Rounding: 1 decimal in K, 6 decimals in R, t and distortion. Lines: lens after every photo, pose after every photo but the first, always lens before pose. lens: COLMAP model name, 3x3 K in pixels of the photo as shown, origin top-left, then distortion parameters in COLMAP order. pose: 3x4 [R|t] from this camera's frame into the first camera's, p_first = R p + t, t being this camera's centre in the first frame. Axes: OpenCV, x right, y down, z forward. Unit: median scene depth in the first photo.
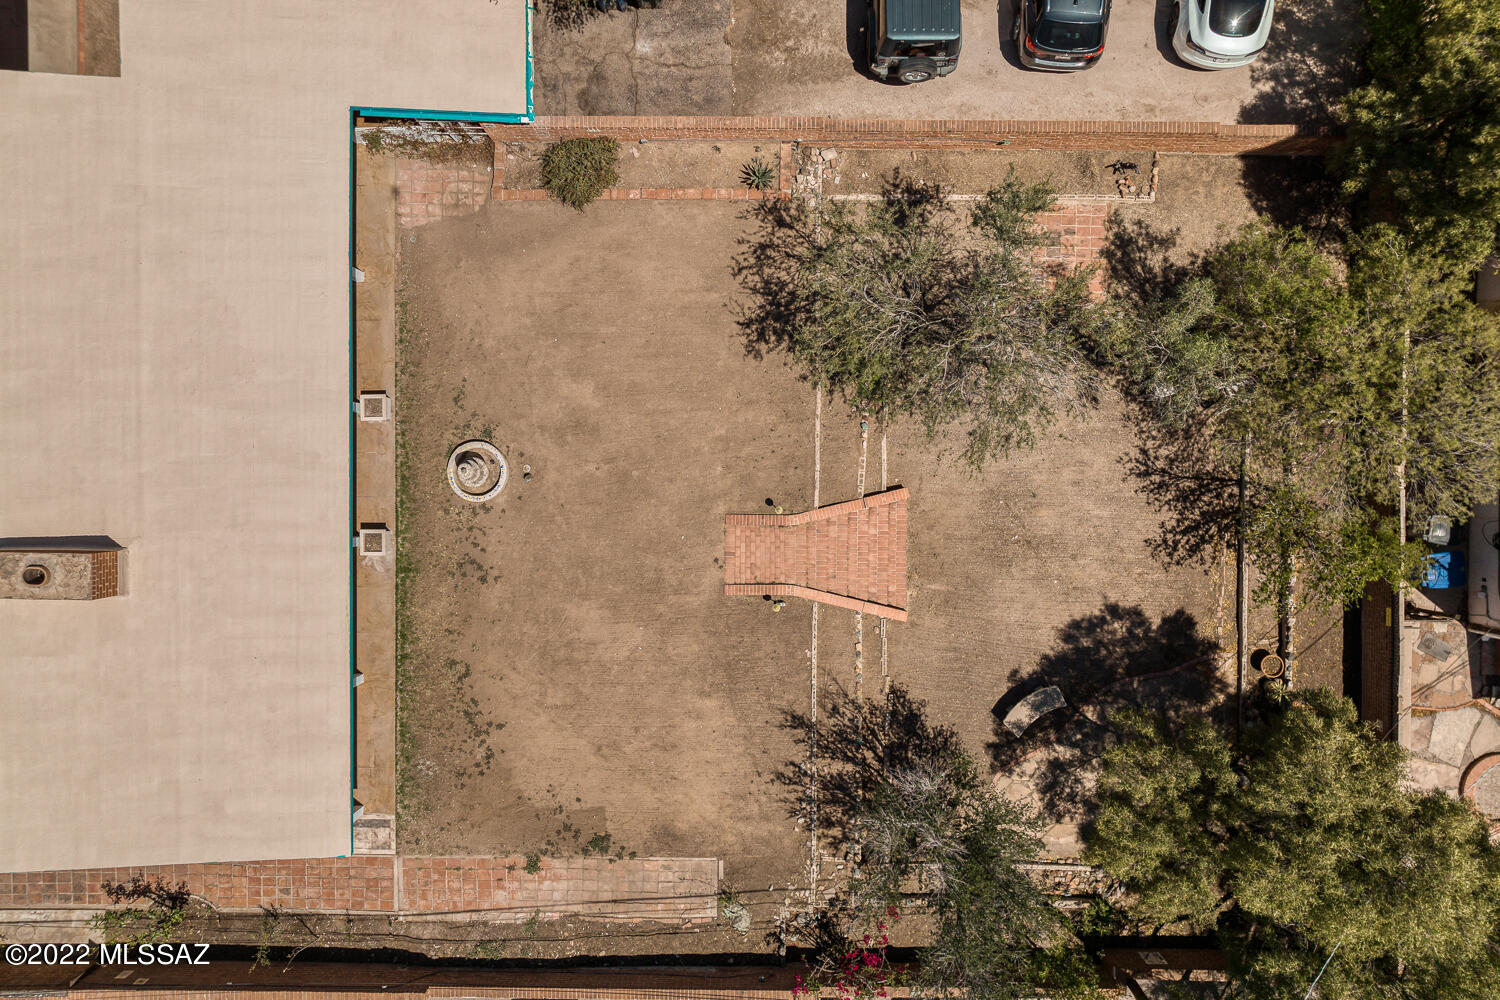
lens RADIAL K [[1052.5, 0, 750.0], [0, 1052.5, 500.0], [0, 0, 1]] dist [-0.009473, 0.001966]
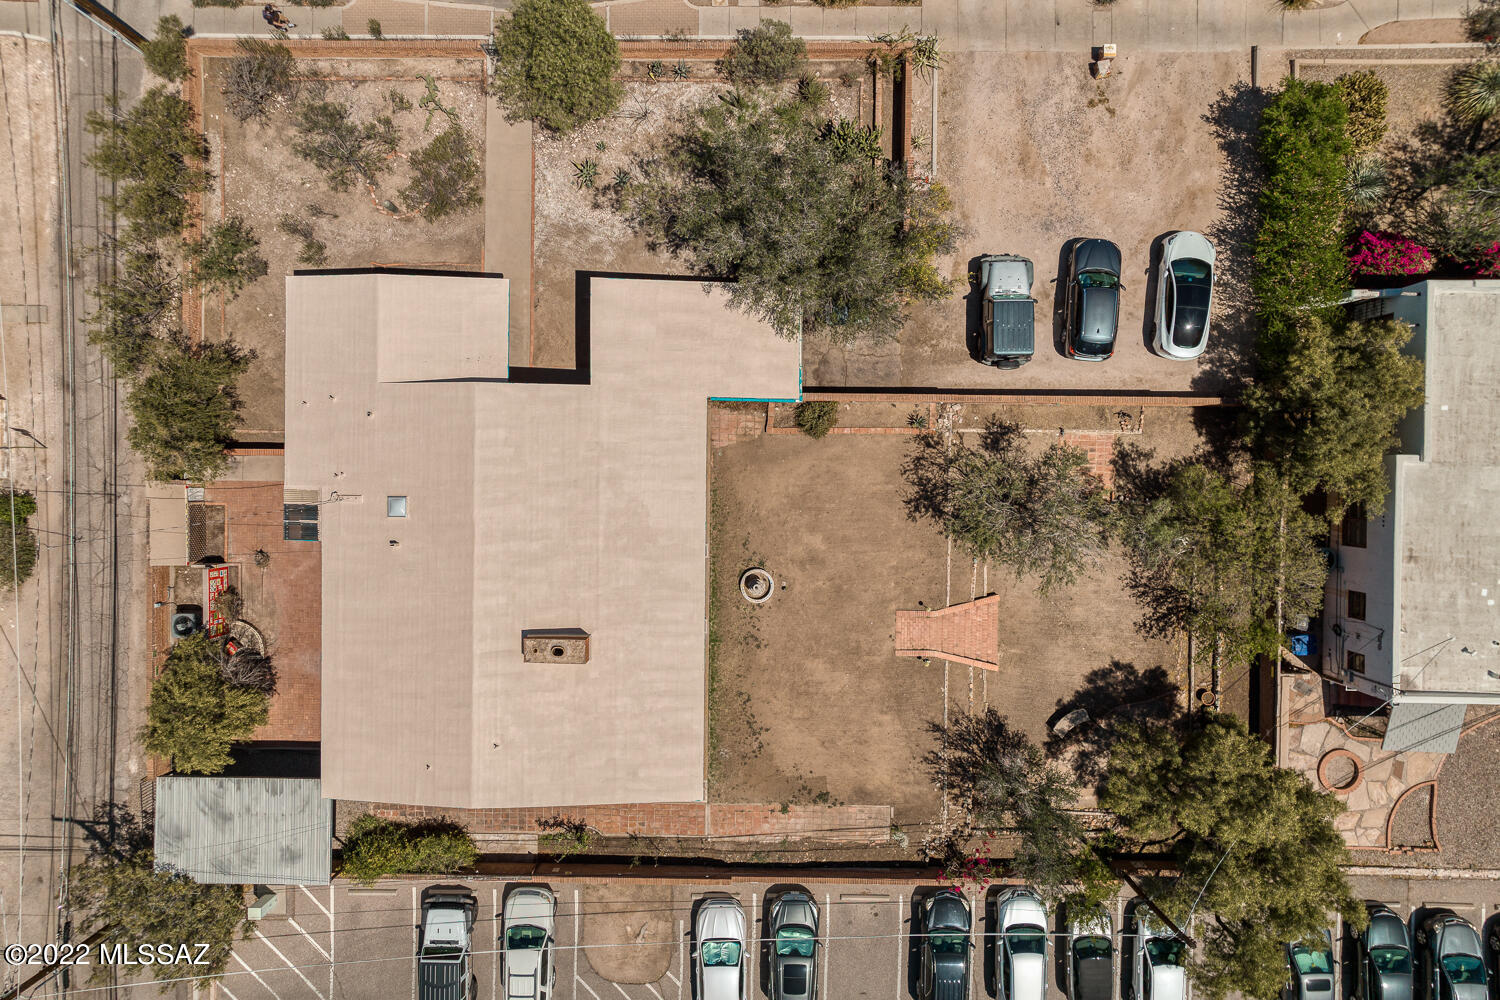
lens RADIAL K [[1041.4, 0, 750.0], [0, 1041.4, 500.0], [0, 0, 1]] dist [0.004651, -0.004429]
pose [[0.999980, 0.004499, -0.004397, -0.259999], [-0.004508, 0.999987, -0.002171, -0.165246], [0.004387, 0.002191, 0.999988, -0.742244]]
